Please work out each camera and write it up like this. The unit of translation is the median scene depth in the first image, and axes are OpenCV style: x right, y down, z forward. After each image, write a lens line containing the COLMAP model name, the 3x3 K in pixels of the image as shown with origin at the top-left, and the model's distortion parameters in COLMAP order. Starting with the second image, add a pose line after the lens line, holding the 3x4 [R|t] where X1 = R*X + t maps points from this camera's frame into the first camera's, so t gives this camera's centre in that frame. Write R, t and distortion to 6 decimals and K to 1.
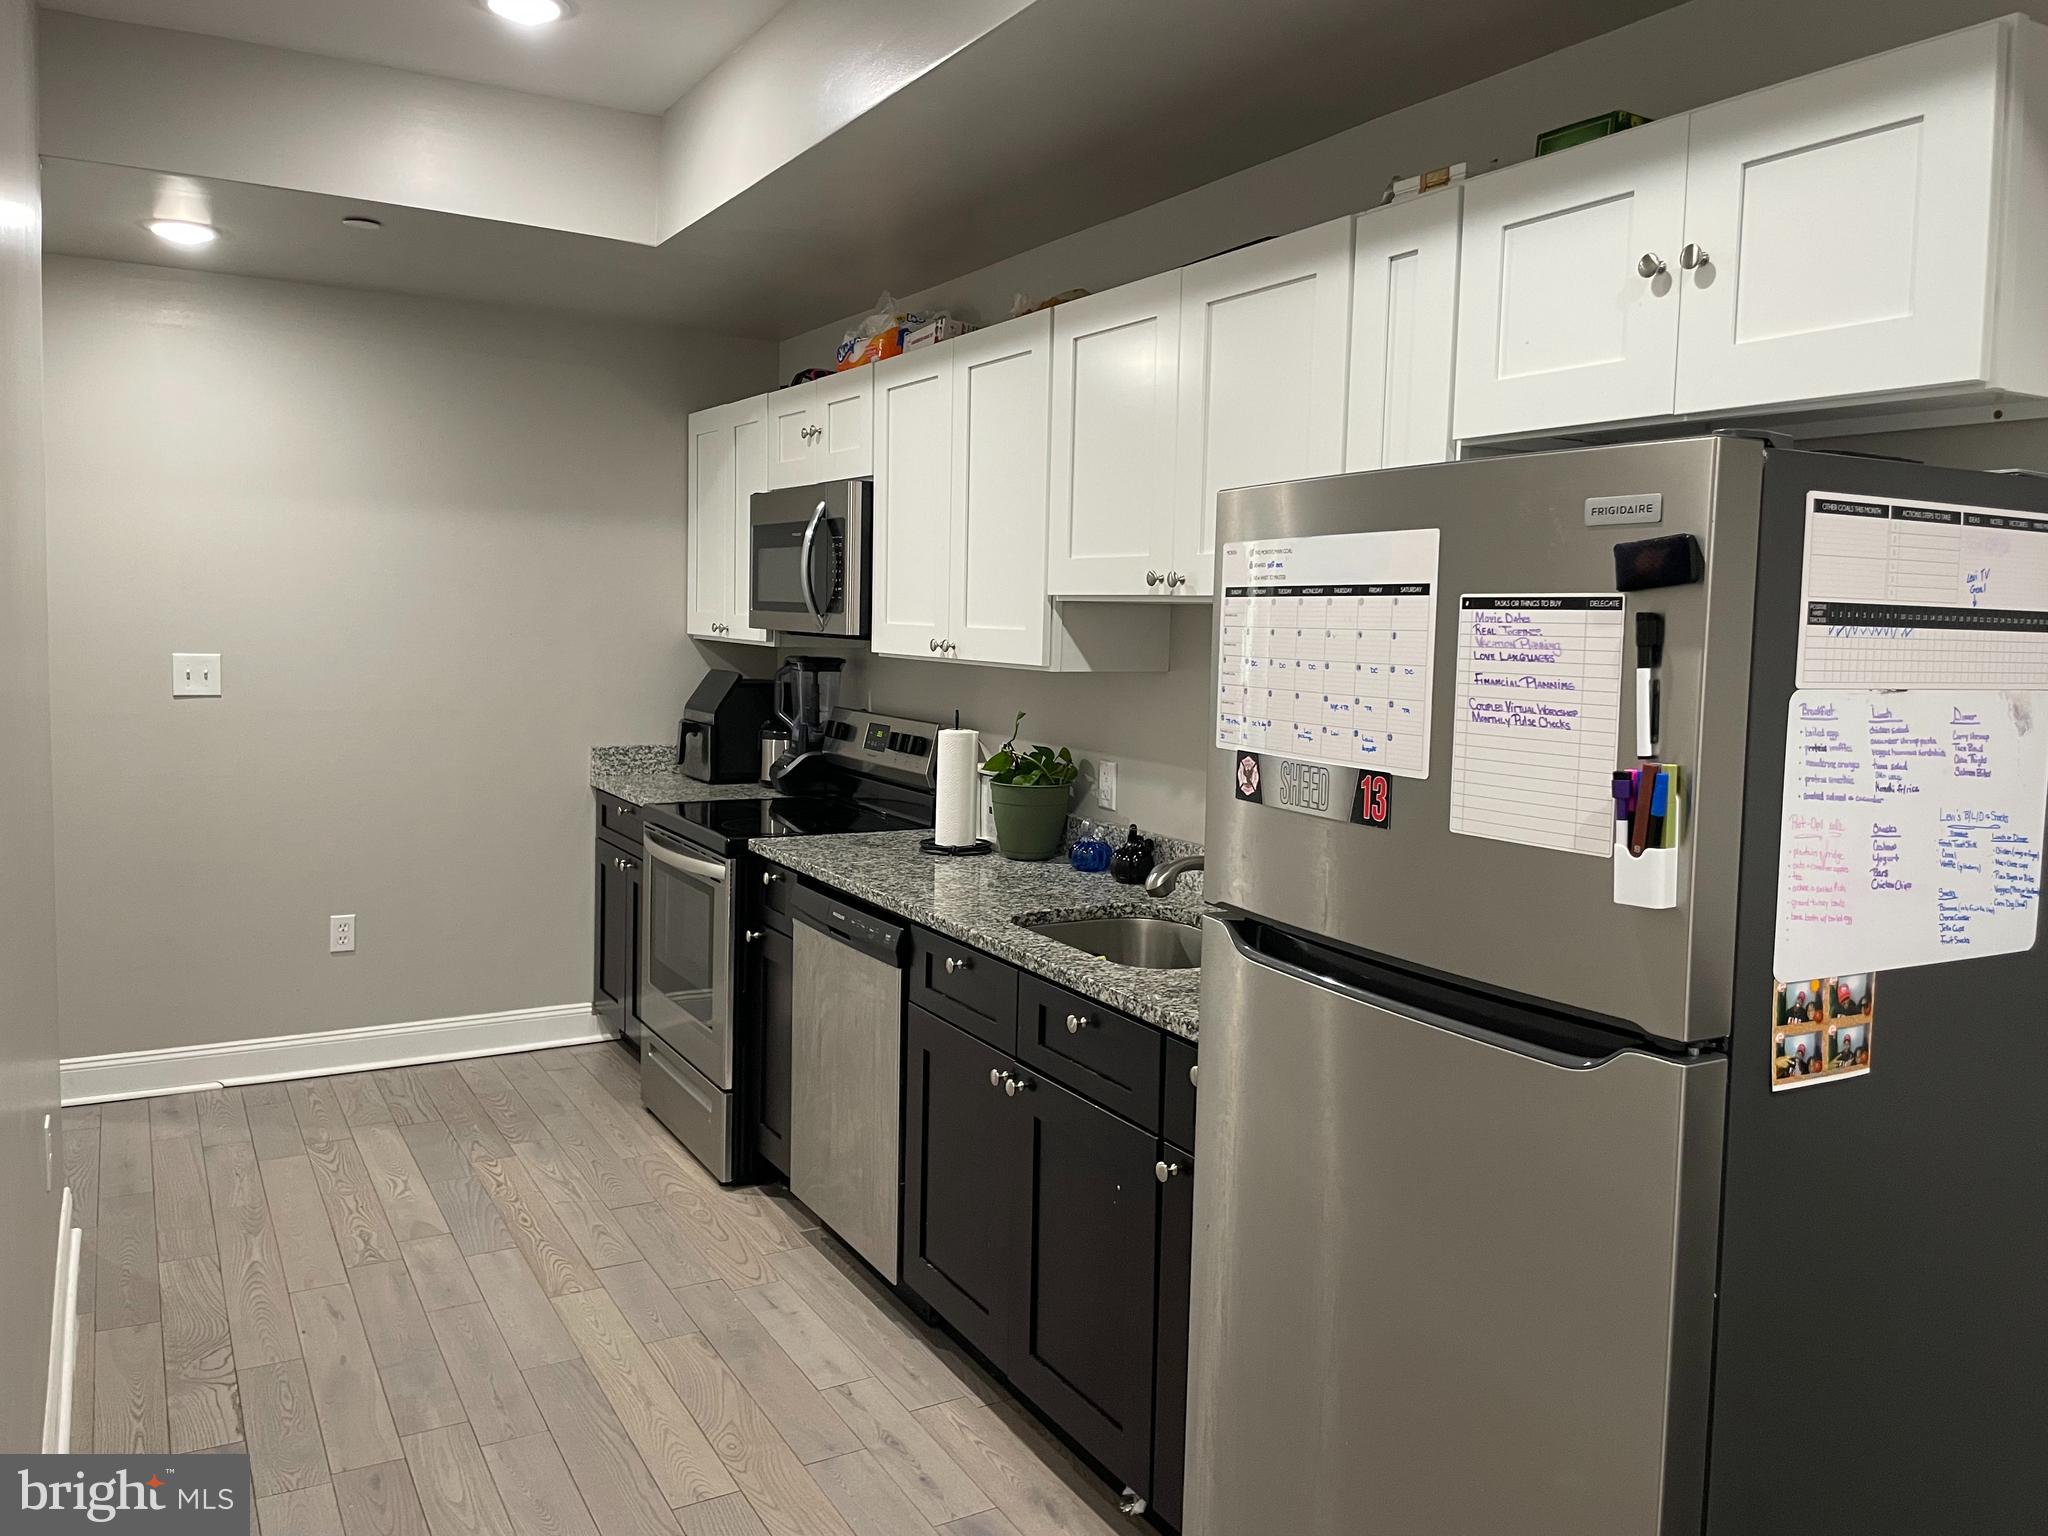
lens RADIAL K [[1542.5, 0, 1029.3], [0, 1542.5, 748.7], [0, 0, 1]] dist [0.102099, -0.138118]
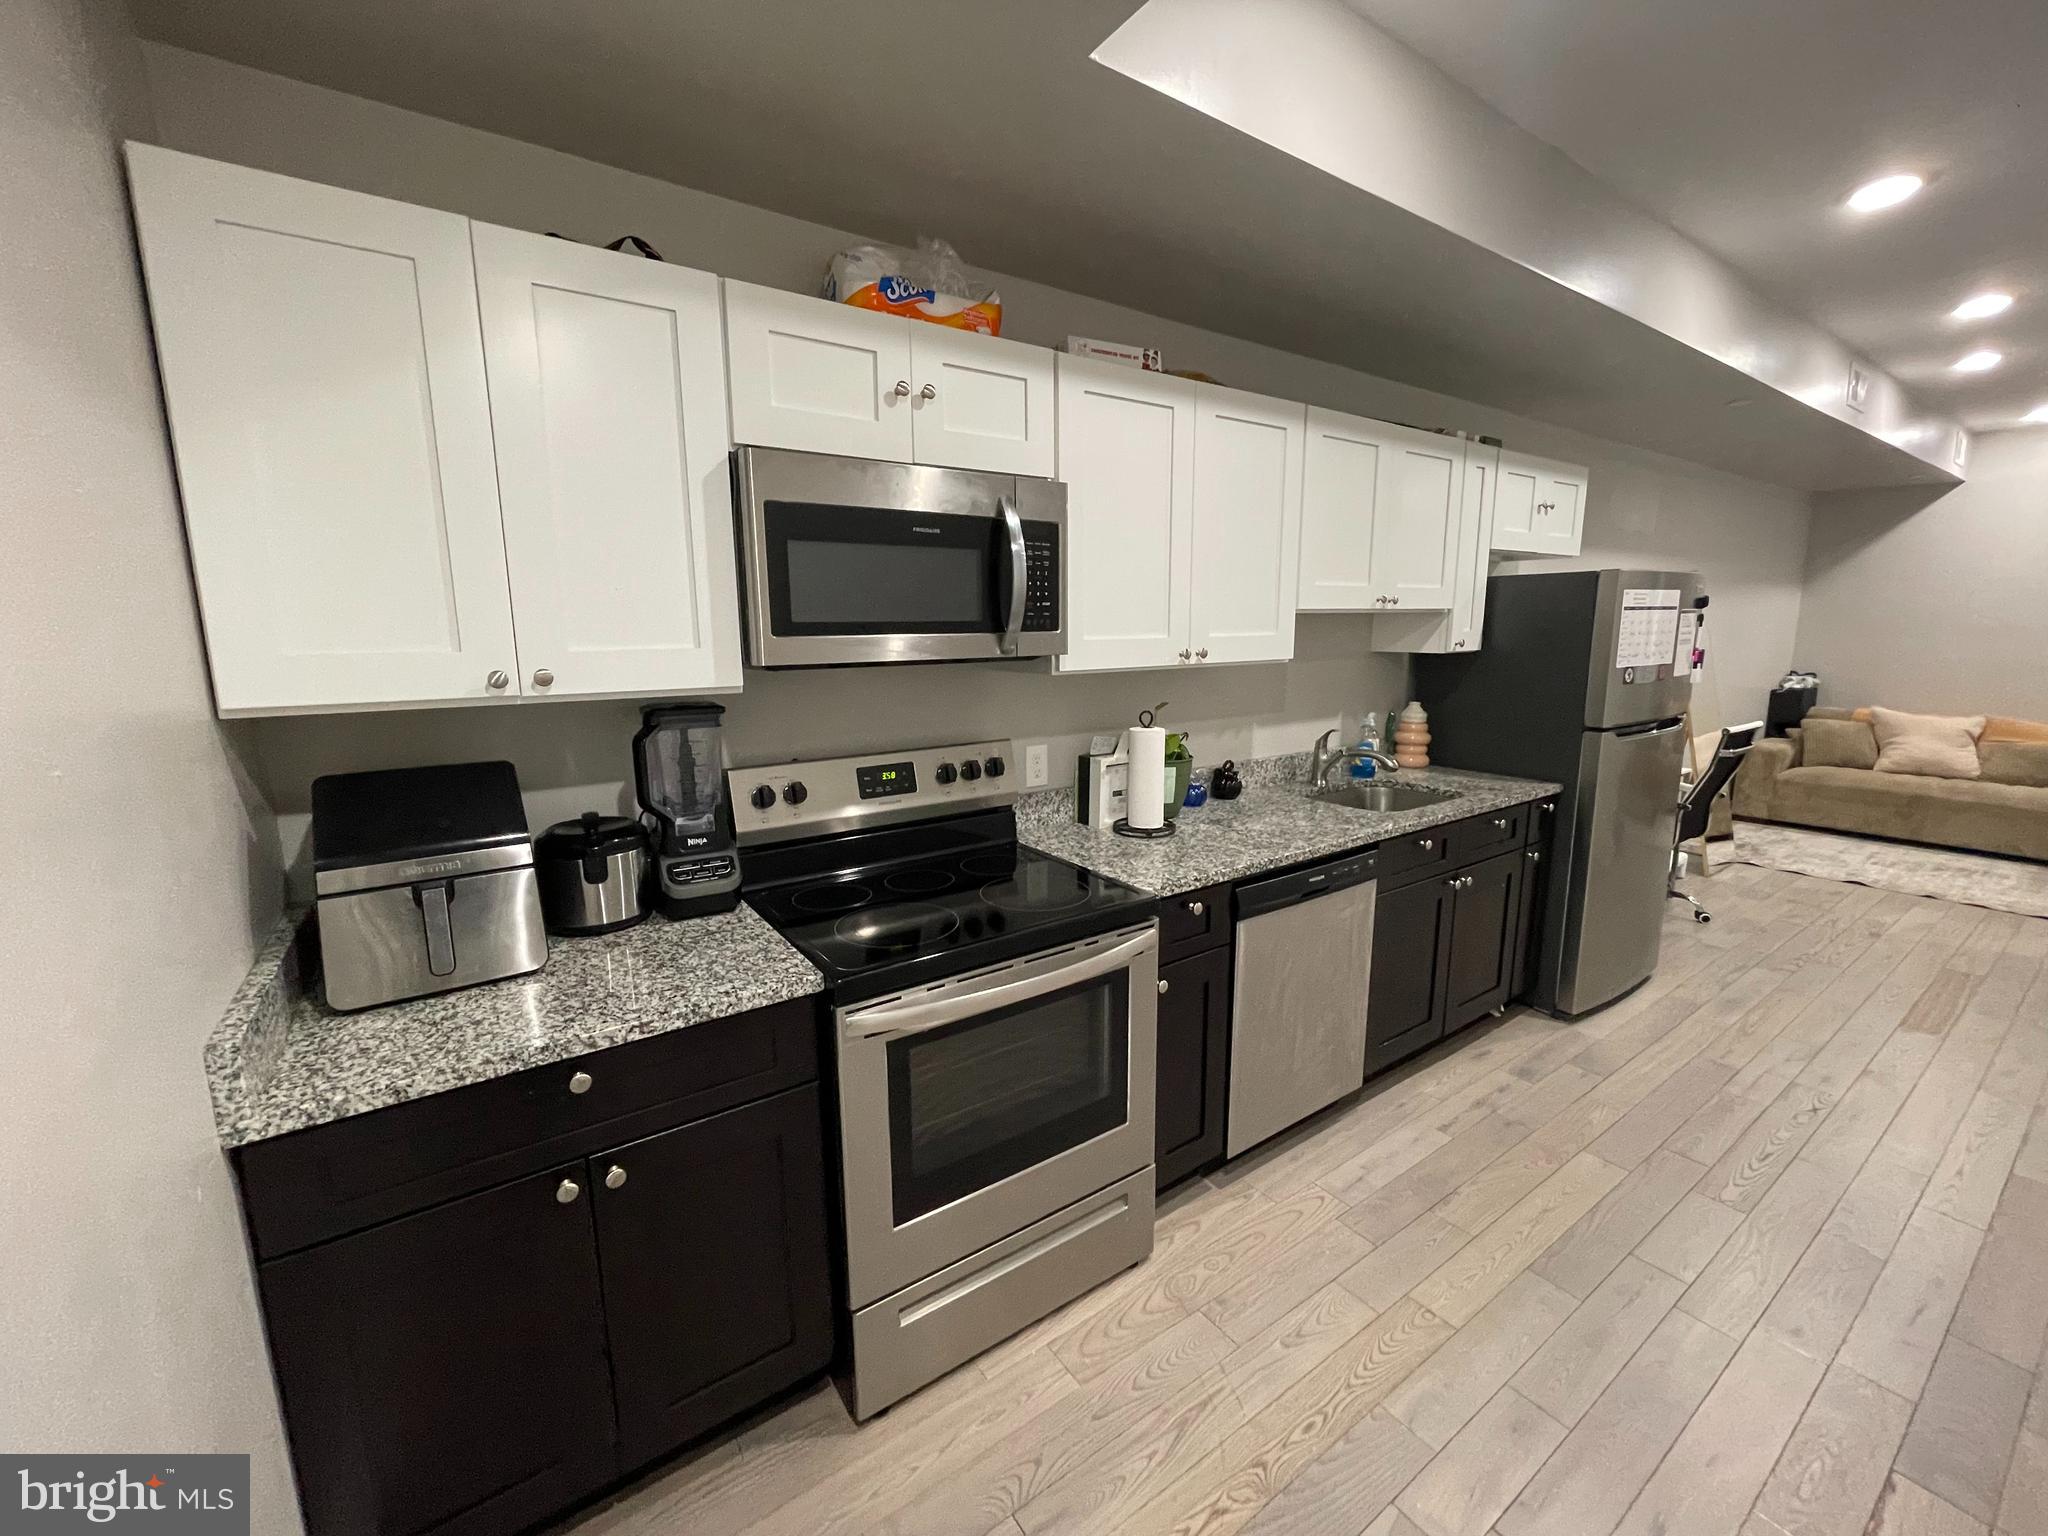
lens RADIAL K [[827.7, 0, 1024.0], [0, 827.7, 768.0], [0, 0, 1]] dist [-0.000716, -0.000241]
pose [[-0.081132, -0.199507, 0.976532, -0.762248], [0.095159, 0.973736, 0.206842, -0.140460], [-0.992150, 0.109707, -0.060016, 1.326701]]
